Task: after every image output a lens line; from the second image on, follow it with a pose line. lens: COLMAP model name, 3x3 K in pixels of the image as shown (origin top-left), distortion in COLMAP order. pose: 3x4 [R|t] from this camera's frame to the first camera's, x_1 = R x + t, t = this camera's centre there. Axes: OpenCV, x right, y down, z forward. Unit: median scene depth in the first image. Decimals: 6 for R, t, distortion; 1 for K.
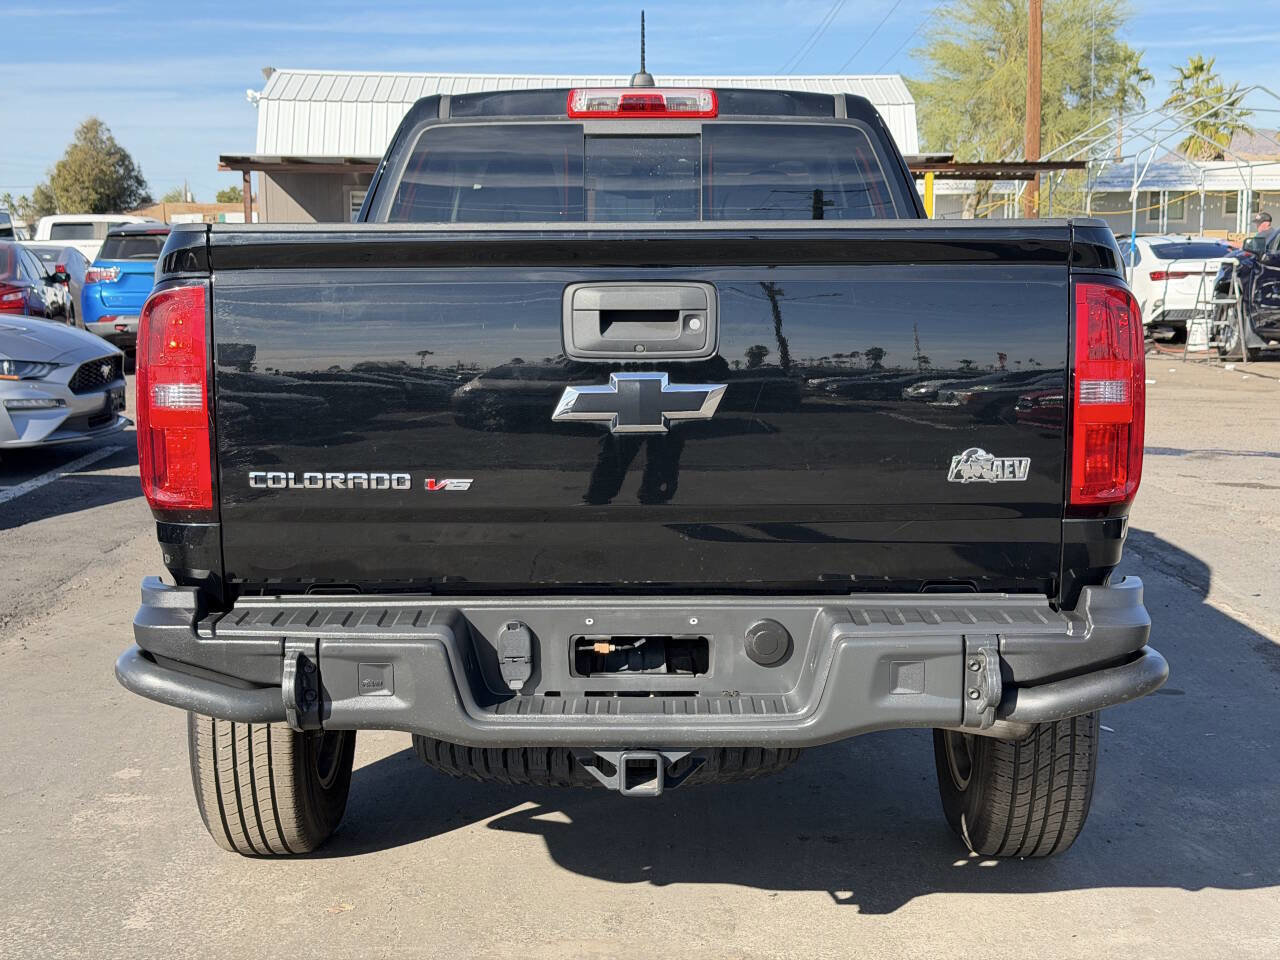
lens RADIAL K [[1840.6, 0, 650.9], [0, 1840.6, 486.9], [0, 0, 1]] dist [0.257030, -0.717531]
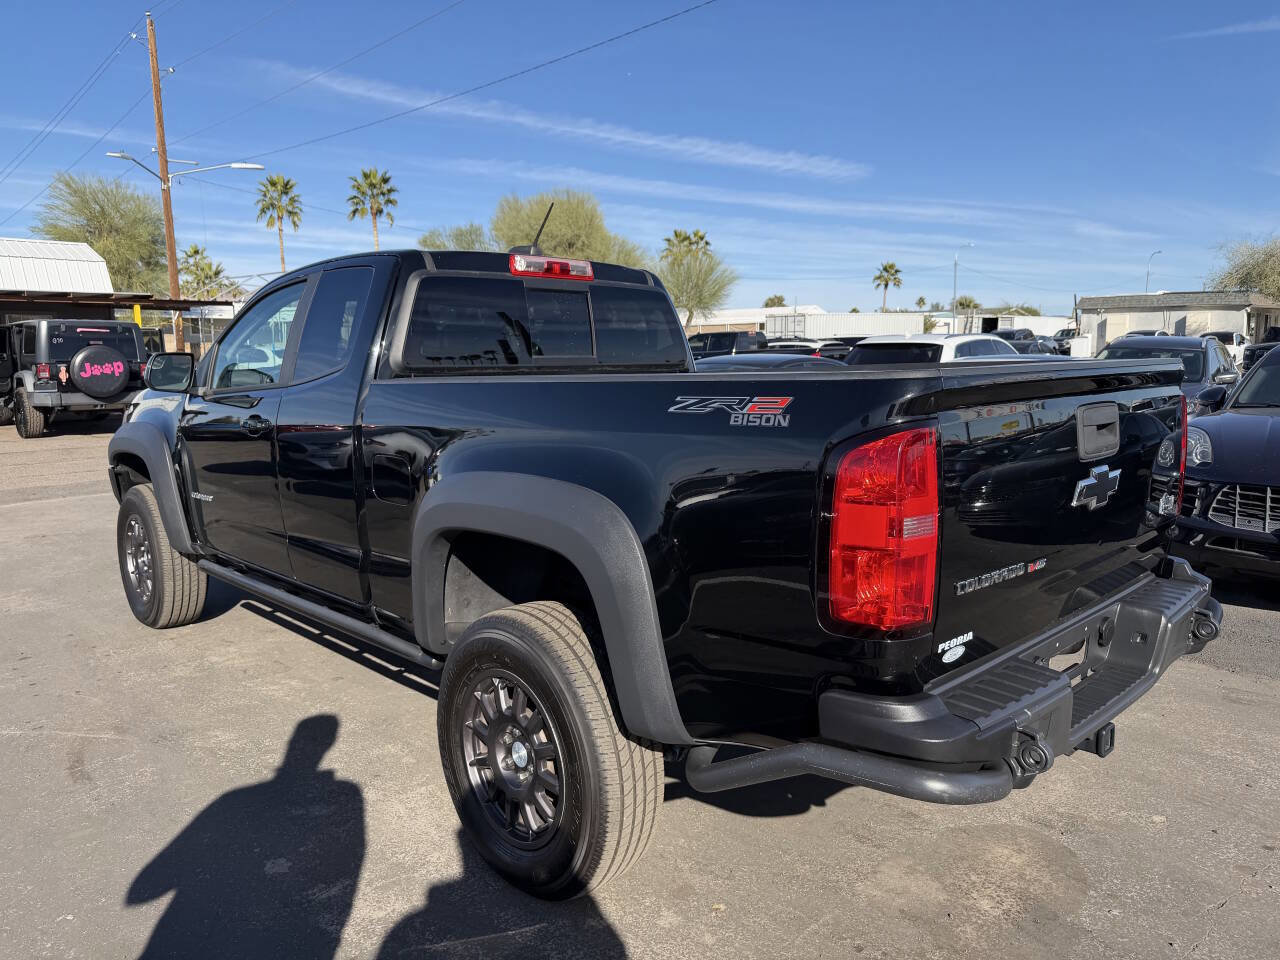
lens RADIAL K [[928.1, 0, 640.0], [0, 928.1, 480.0], [0, 0, 1]] dist [0.039011, -0.076637]
pose [[0.714299, -0.097336, 0.693038, -0.610334], [0.087305, 0.994938, 0.049754, -0.093269], [-0.694373, 0.024966, 0.719182, 0.558740]]
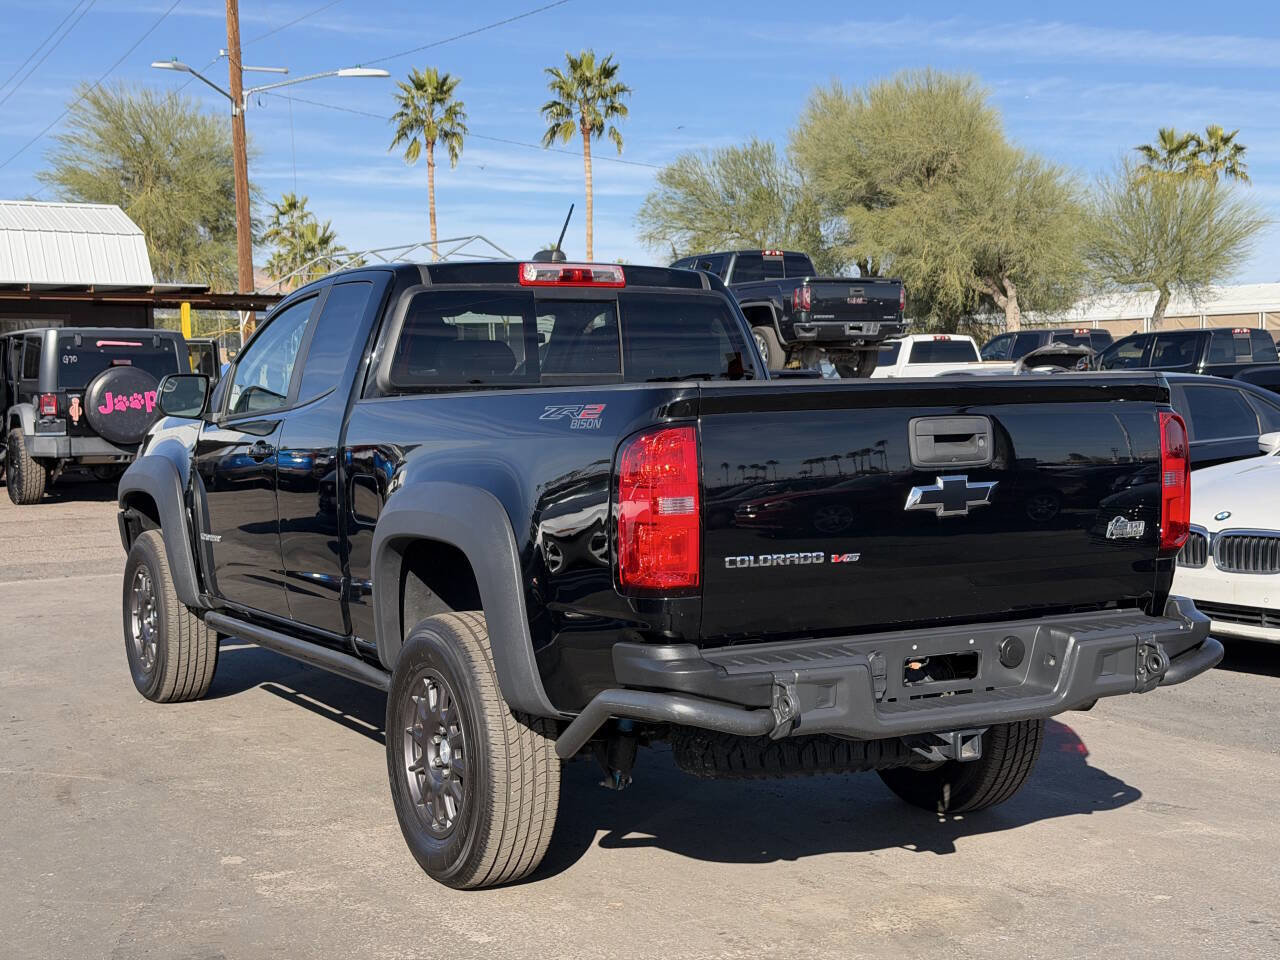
lens RADIAL K [[1876.1, 0, 640.0], [0, 1876.1, 480.0], [0, 0, 1]] dist [0.054332, 0.057960]
pose [[0.870803, -0.035648, 0.490338, -0.773718], [0.069039, 0.996351, -0.050173, 0.000385], [-0.486761, 0.077544, 0.870087, -0.162549]]
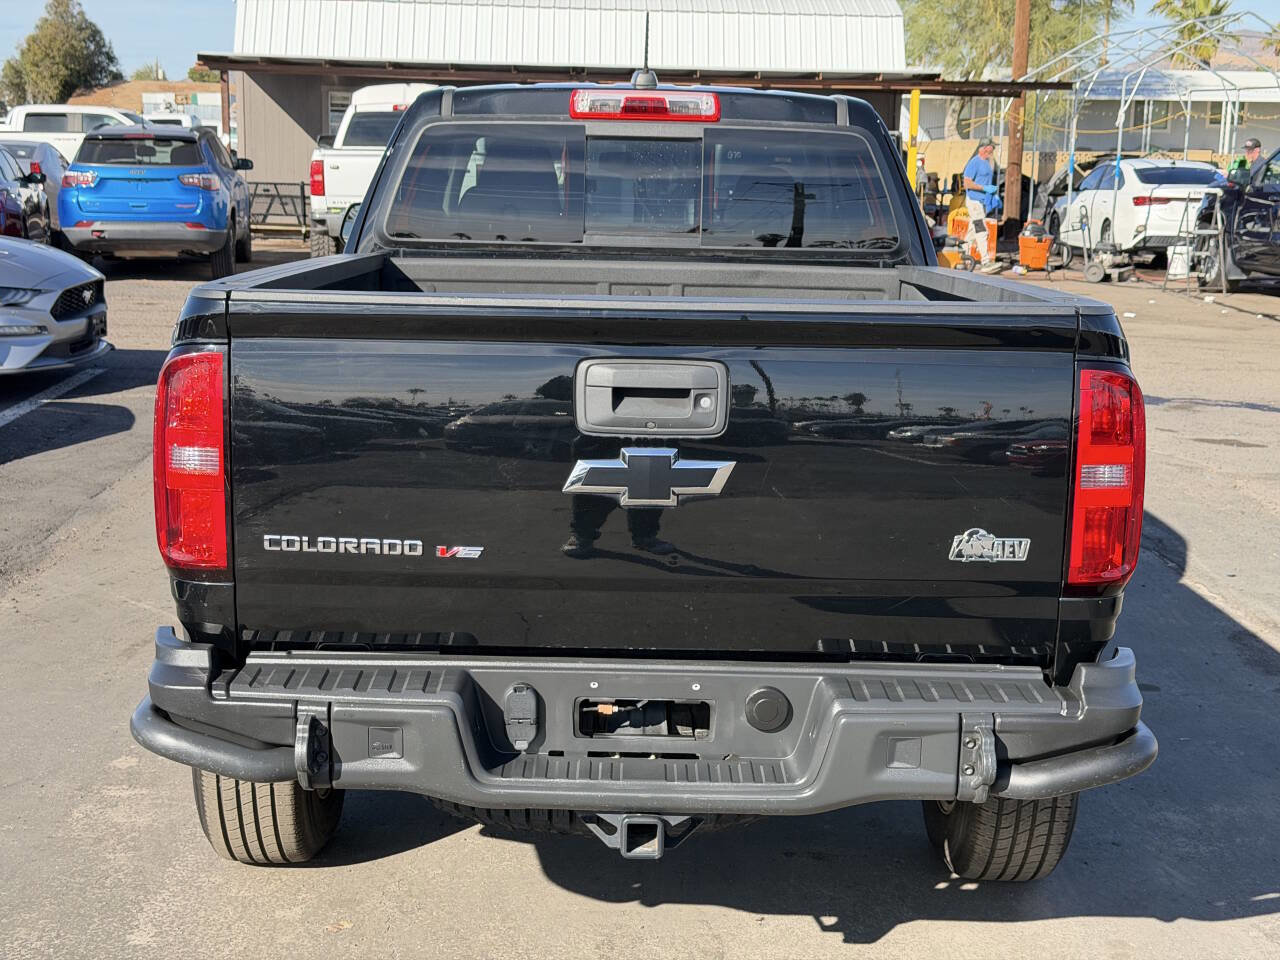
lens RADIAL K [[1842.1, 0, 640.0], [0, 1842.1, 480.0], [0, 0, 1]] dist [0.265489, -0.760640]
pose [[0.999674, 0.022876, 0.011331, -0.018048], [-0.023497, 0.998037, 0.058053, -0.081883], [-0.009981, -0.058300, 0.998249, -0.013276]]
